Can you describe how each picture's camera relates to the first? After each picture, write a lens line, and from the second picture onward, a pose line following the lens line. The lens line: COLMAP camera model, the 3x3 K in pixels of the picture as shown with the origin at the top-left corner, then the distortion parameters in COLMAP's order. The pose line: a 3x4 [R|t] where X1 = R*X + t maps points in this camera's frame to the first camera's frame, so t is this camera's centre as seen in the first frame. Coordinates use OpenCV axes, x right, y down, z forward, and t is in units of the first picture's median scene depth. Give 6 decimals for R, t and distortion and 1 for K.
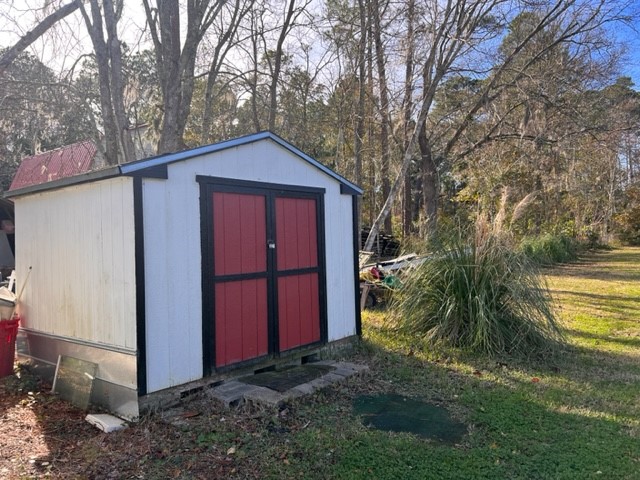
lens RADIAL K [[478.9, 0, 320.3], [0, 478.9, 239.6], [0, 0, 1]] dist [-0.015516, -0.000487]
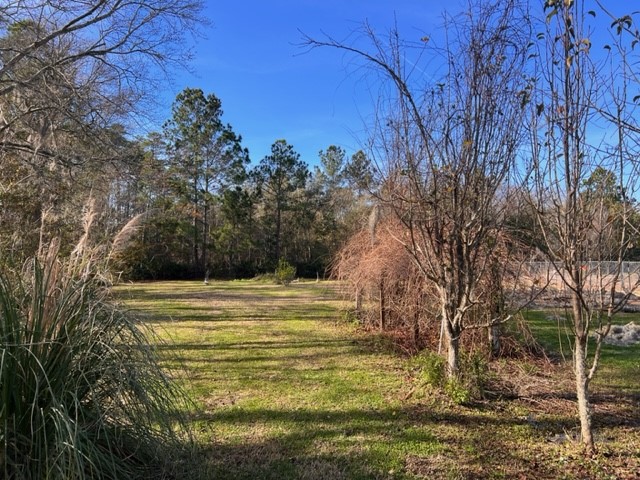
lens RADIAL K [[478.9, 0, 323.8], [0, 478.9, 240.3], [0, 0, 1]] dist [-0.015516, -0.000487]
pose [[0.543543, 0.053162, 0.837696, 0.018796], [0.009451, 0.997541, -0.069439, -0.005884], [-0.839328, 0.045661, 0.541704, 0.170214]]
